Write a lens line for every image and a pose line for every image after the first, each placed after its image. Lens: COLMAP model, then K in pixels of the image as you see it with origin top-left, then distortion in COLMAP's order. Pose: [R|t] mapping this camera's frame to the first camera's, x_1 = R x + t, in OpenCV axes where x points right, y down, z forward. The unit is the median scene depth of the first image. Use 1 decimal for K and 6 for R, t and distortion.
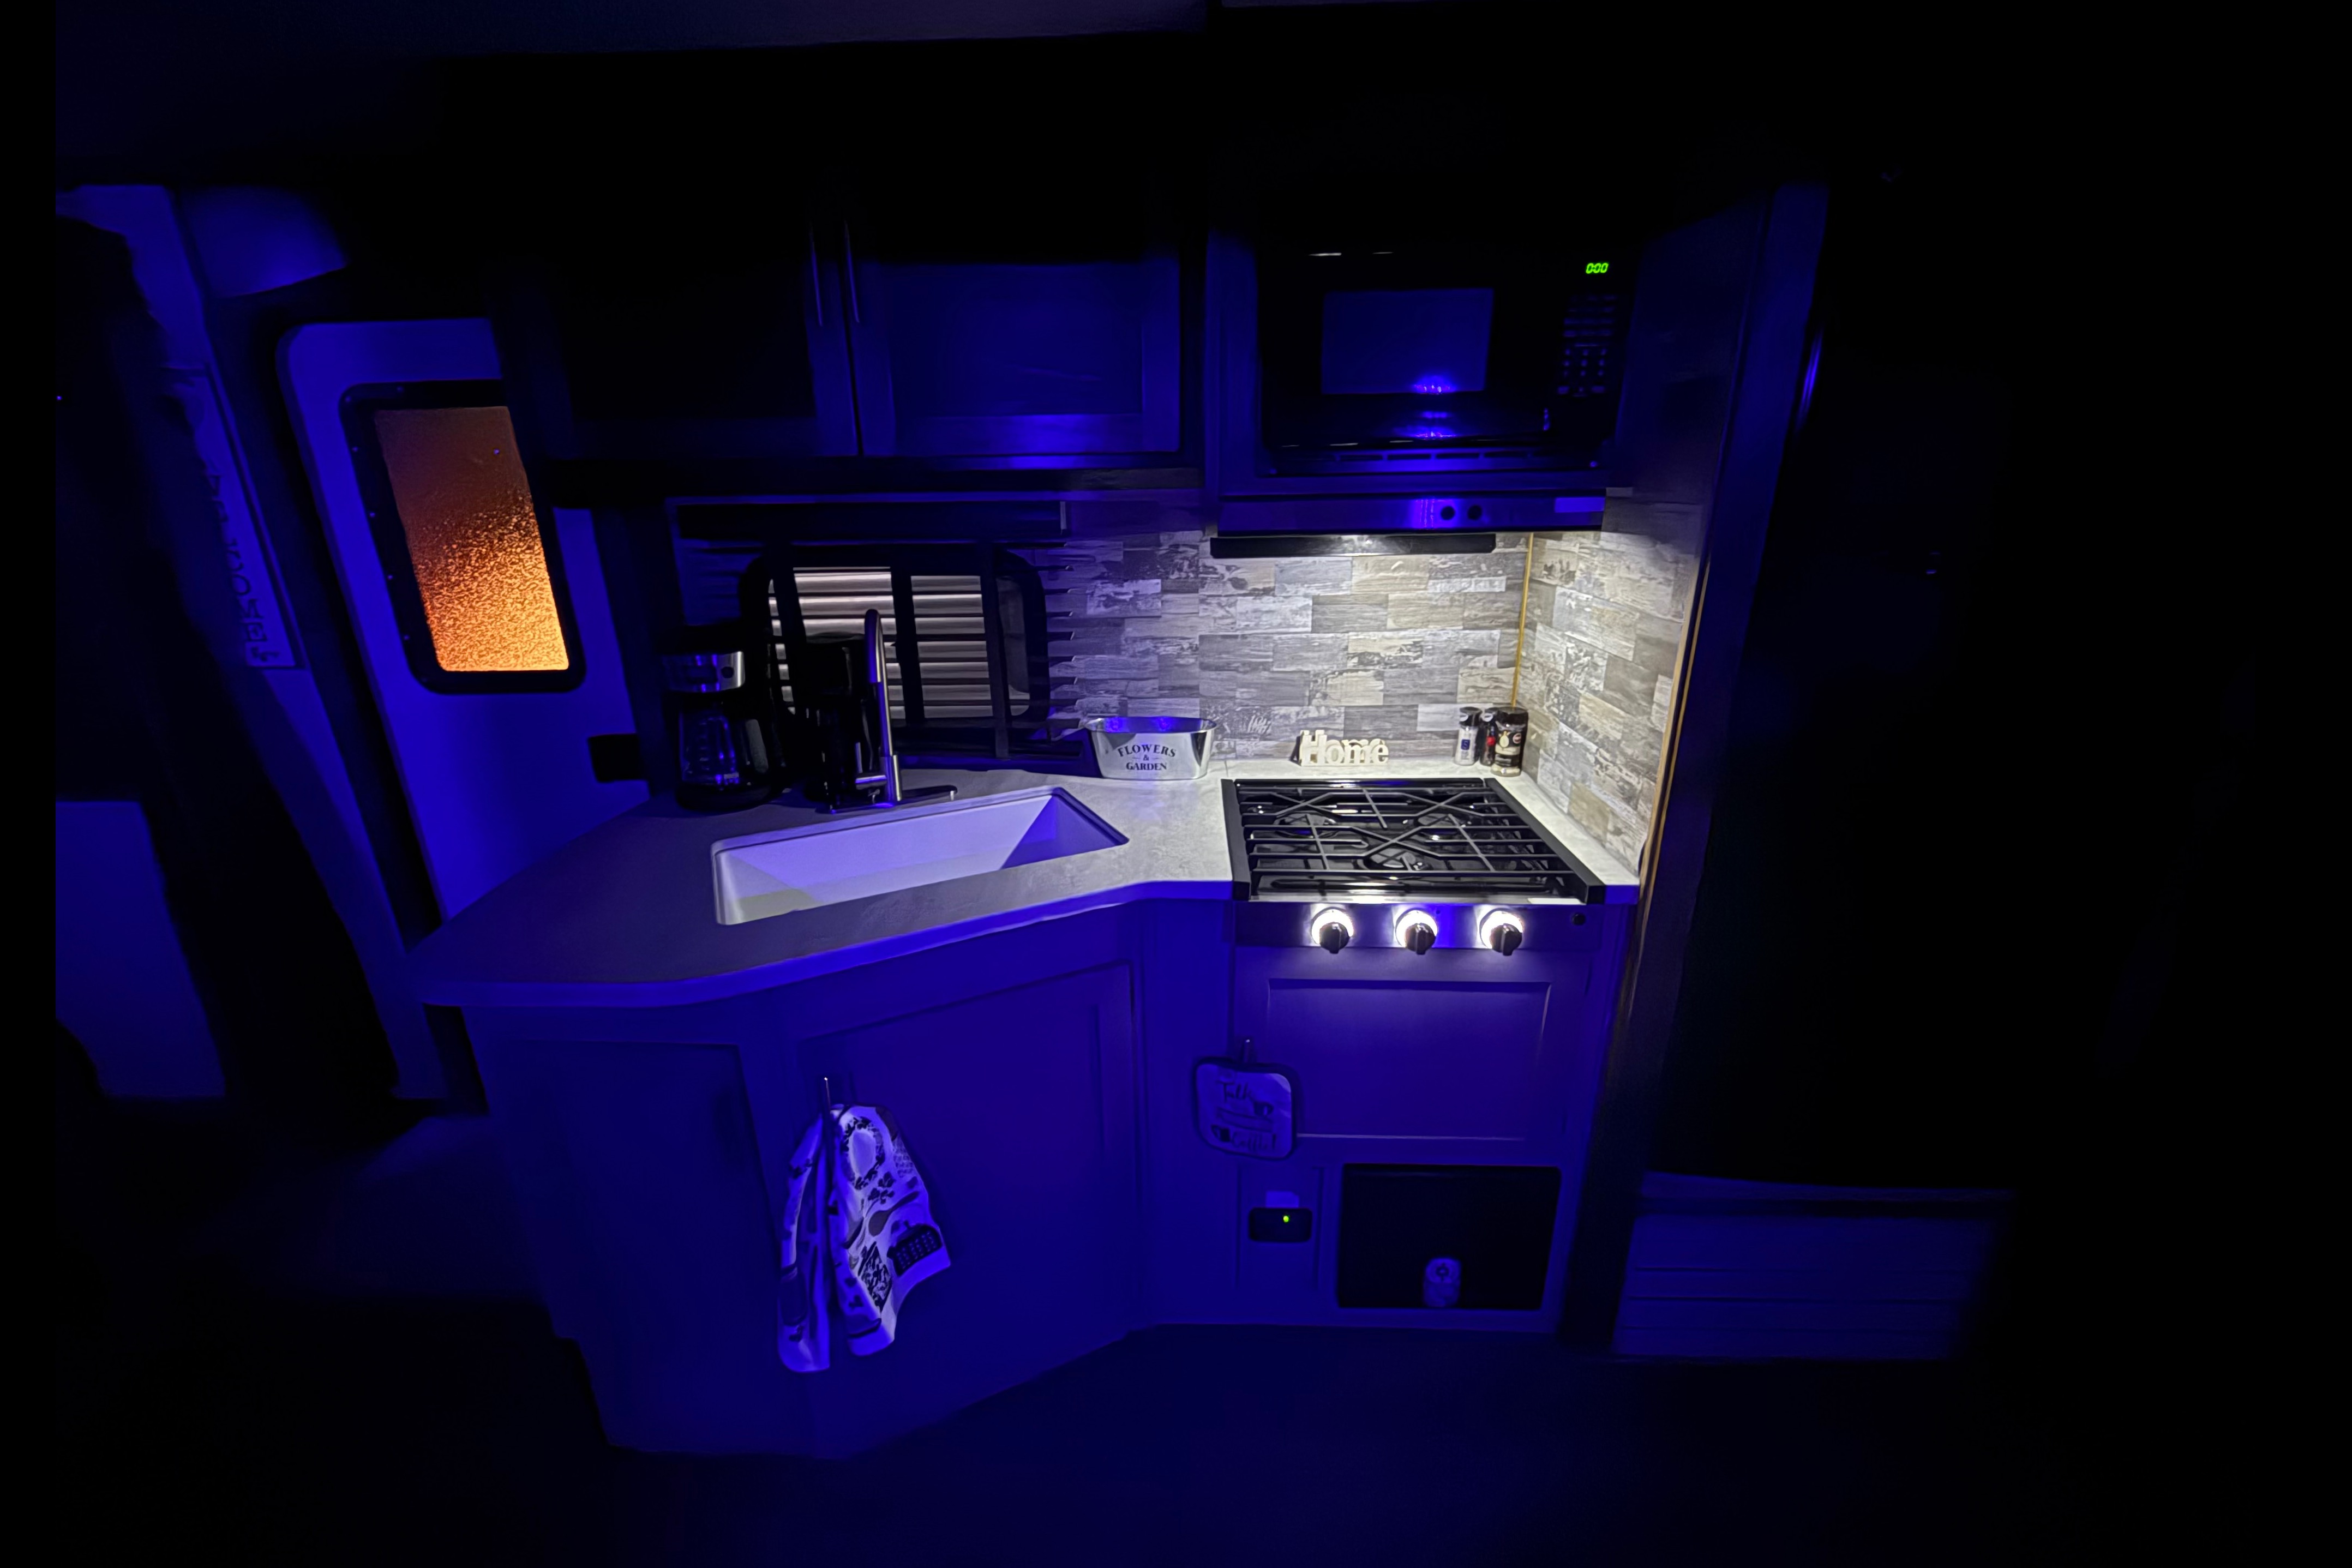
lens RADIAL K [[878.6, 0, 1153.3], [0, 878.6, 771.7], [0, 0, 1]] dist [0.001457, 0.000059]
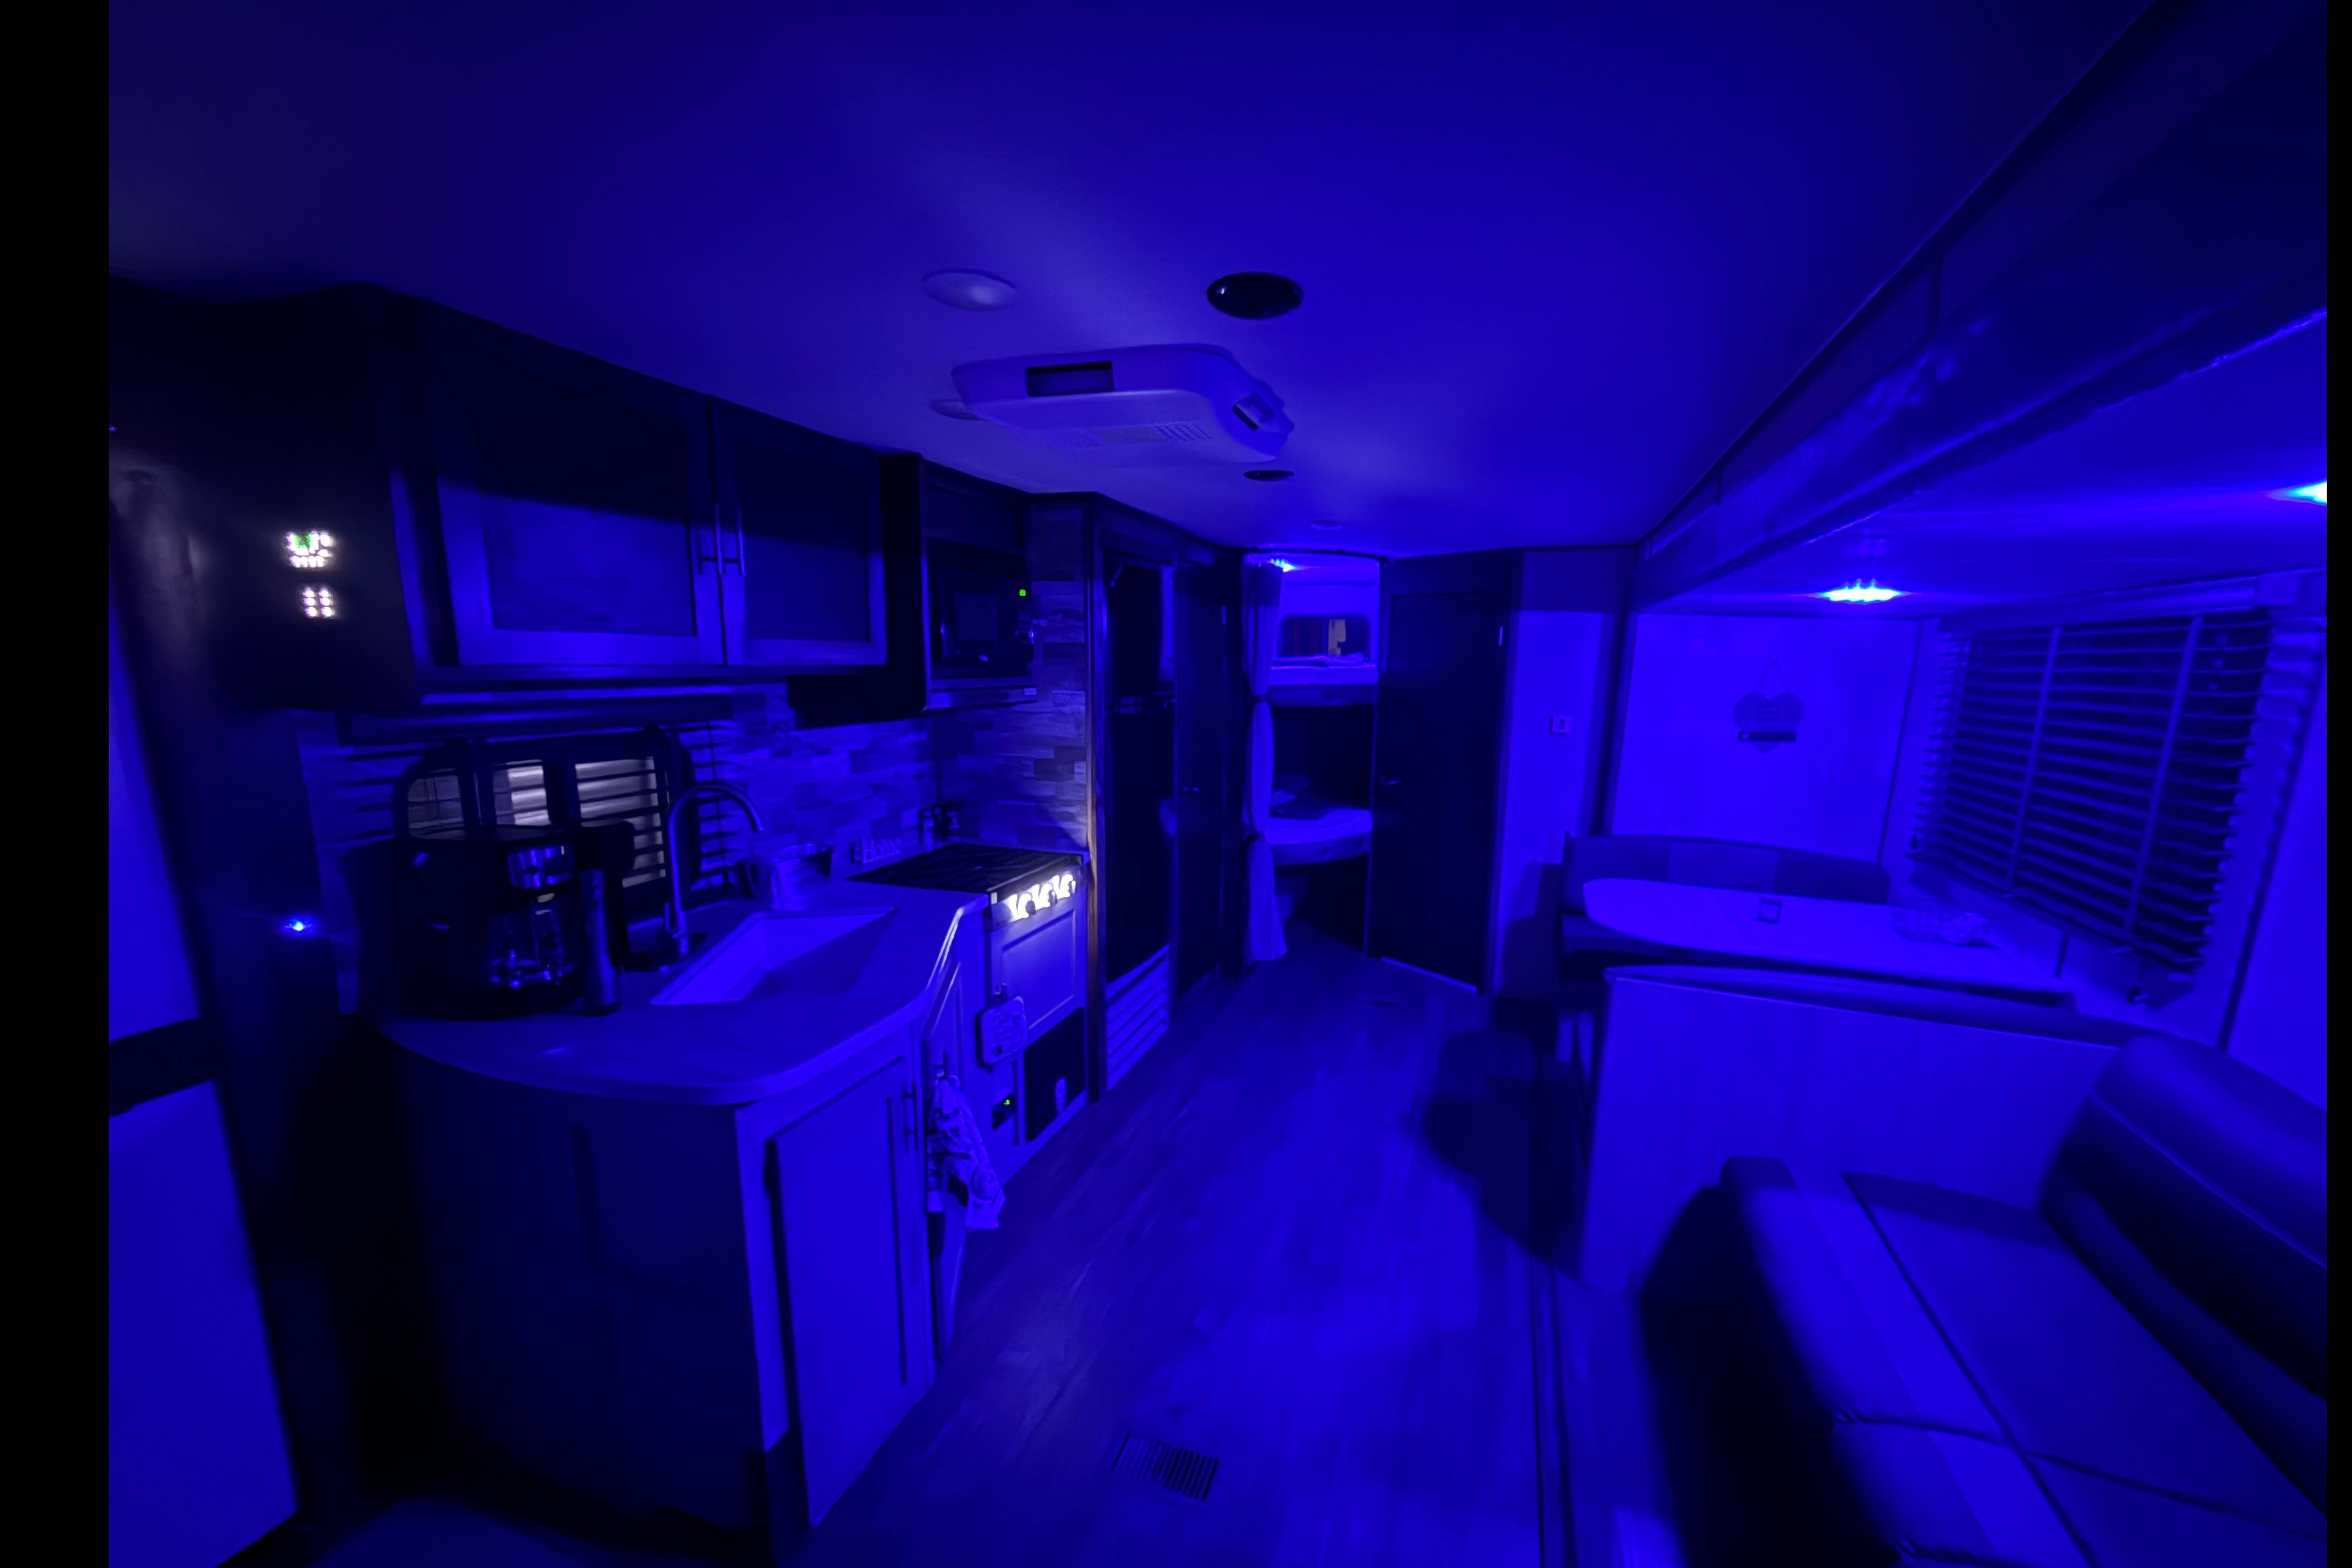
lens RADIAL K [[883.2, 0, 1217.5], [0, 883.2, 805.7], [0, 0, 1]] dist [0.000513, 0.000033]
pose [[0.283345, -0.139172, 0.948866, -1.109728], [0.282485, 0.957630, 0.056103, -0.015325], [-0.916470, 0.252144, 0.310654, -0.034399]]
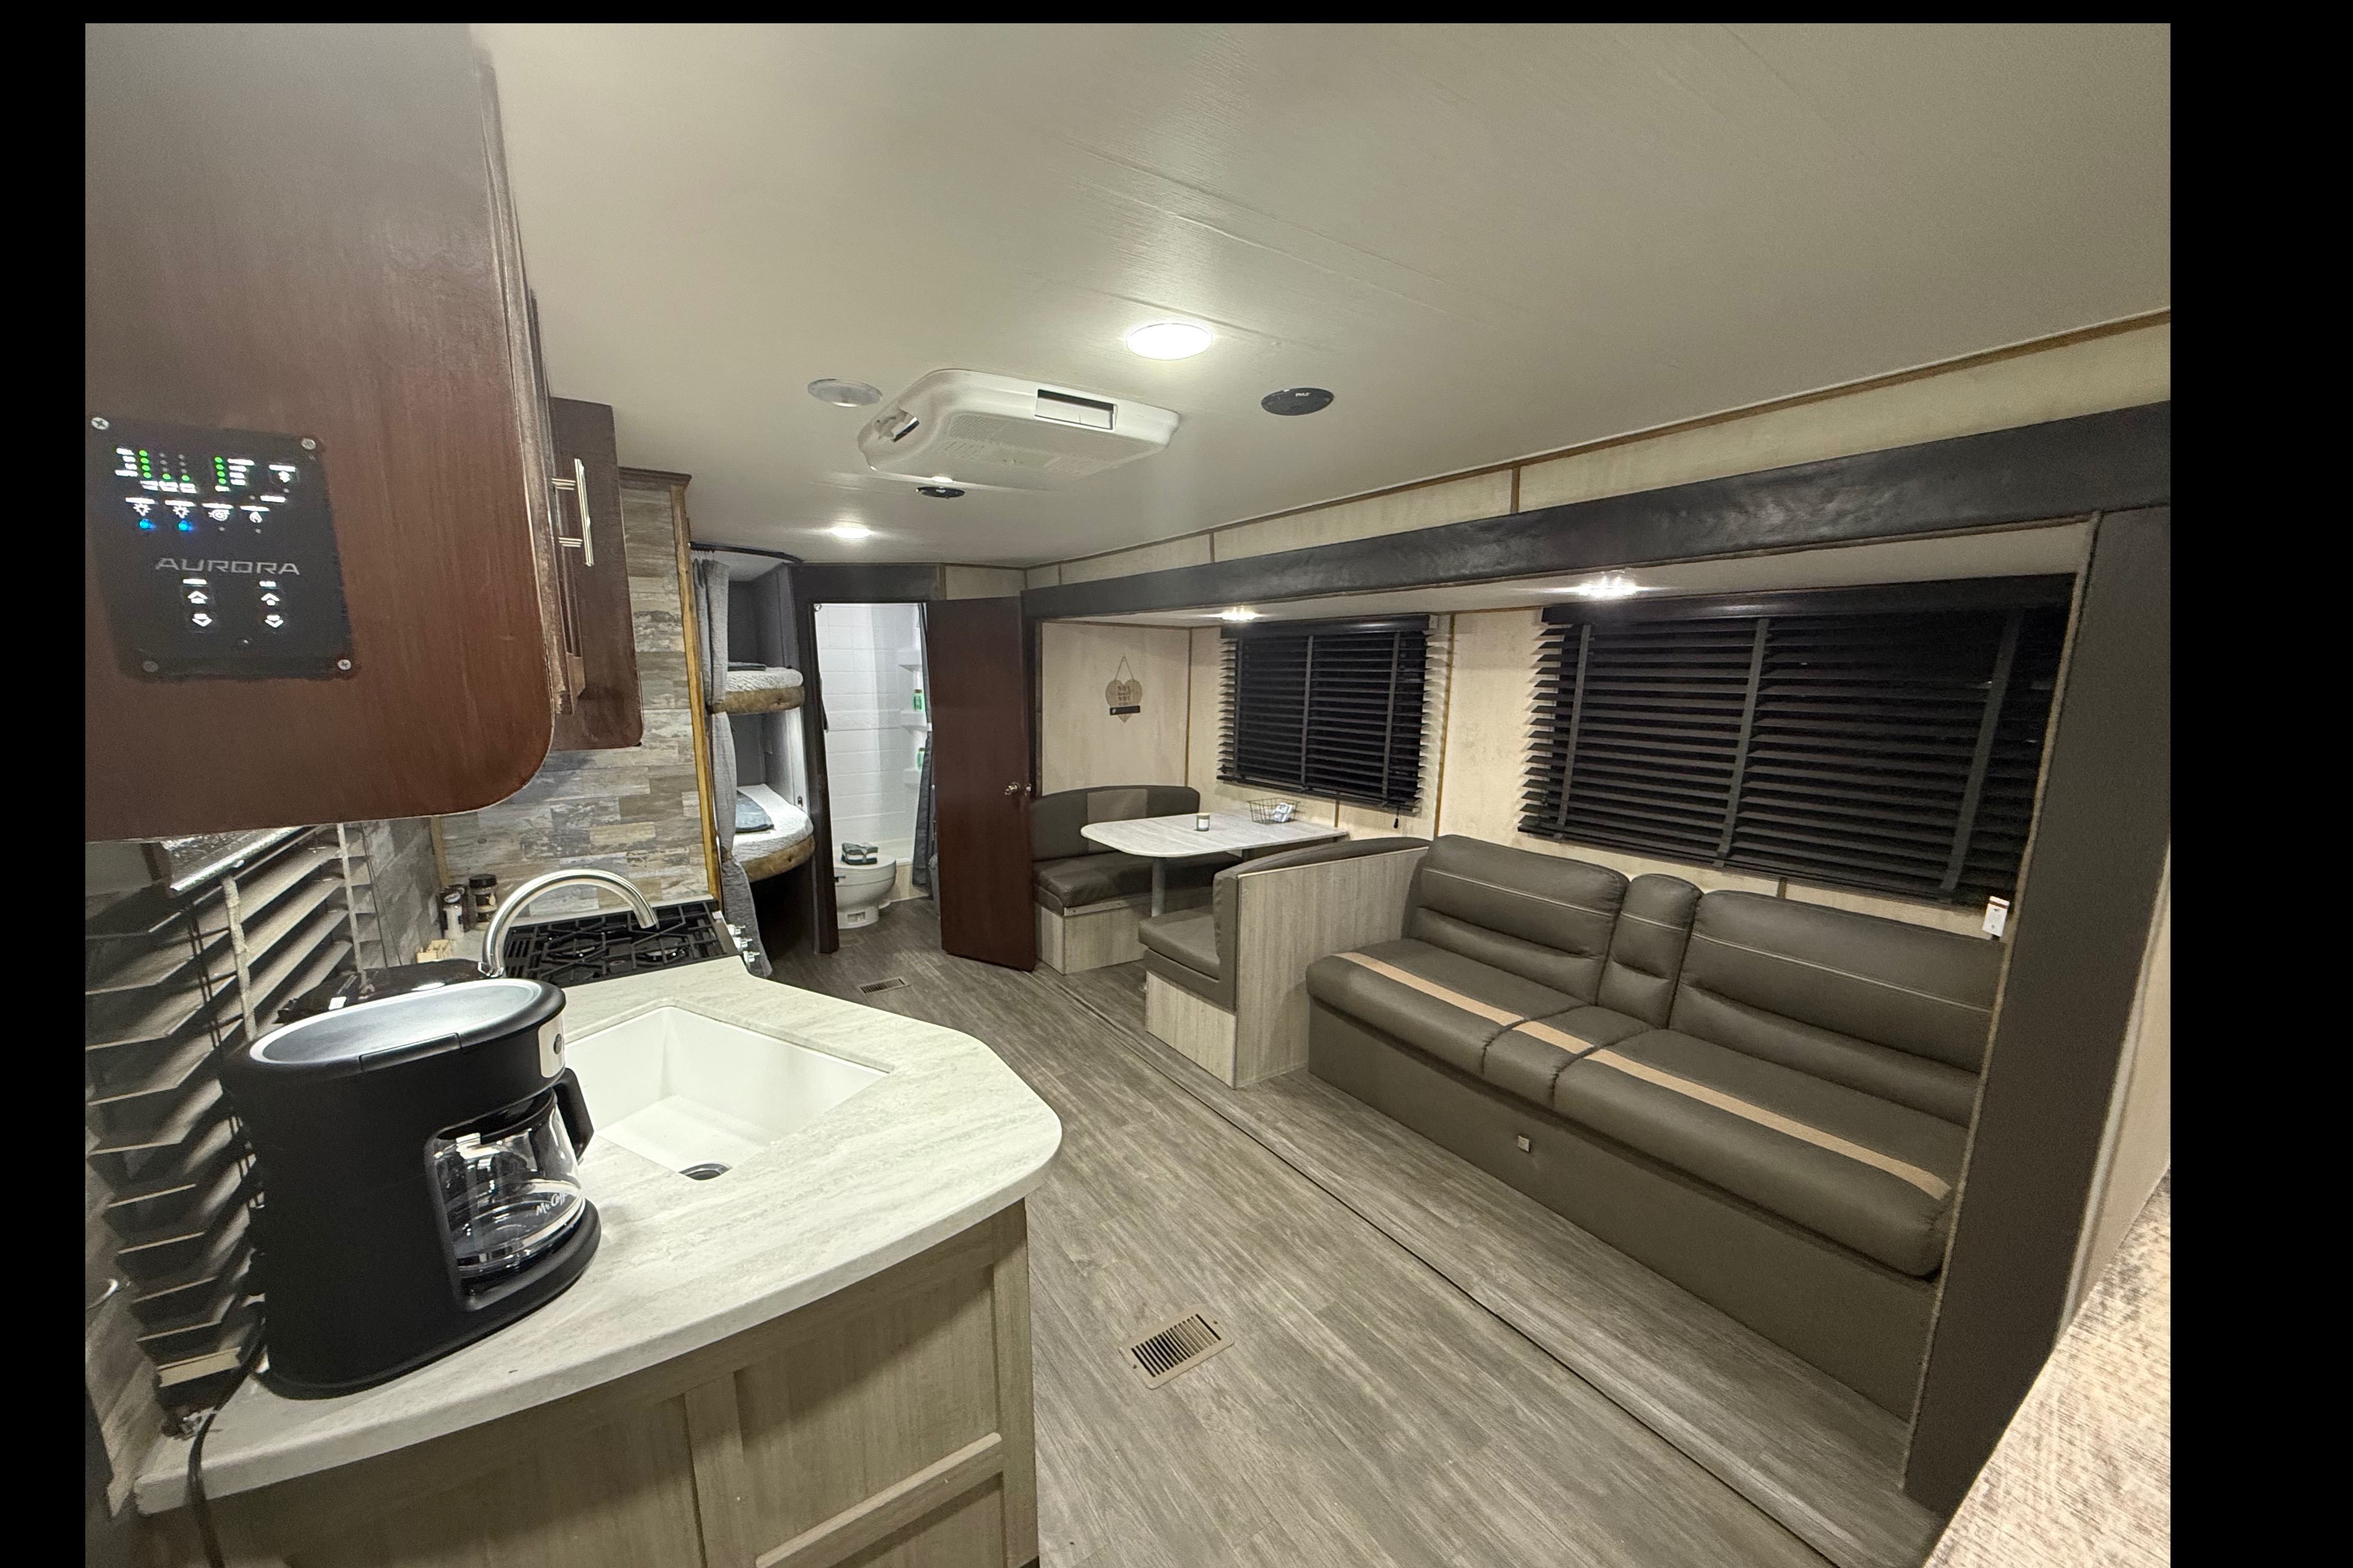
lens RADIAL K [[828.5, 0, 1125.4], [0, 828.5, 806.6], [0, 0, 1]] dist [-0.000408, 0.000043]
pose [[-0.559689, -0.128868, 0.818621, -1.065804], [0.273585, 0.903717, 0.329313, -0.298724], [-0.782240, 0.408275, -0.470545, 0.786395]]
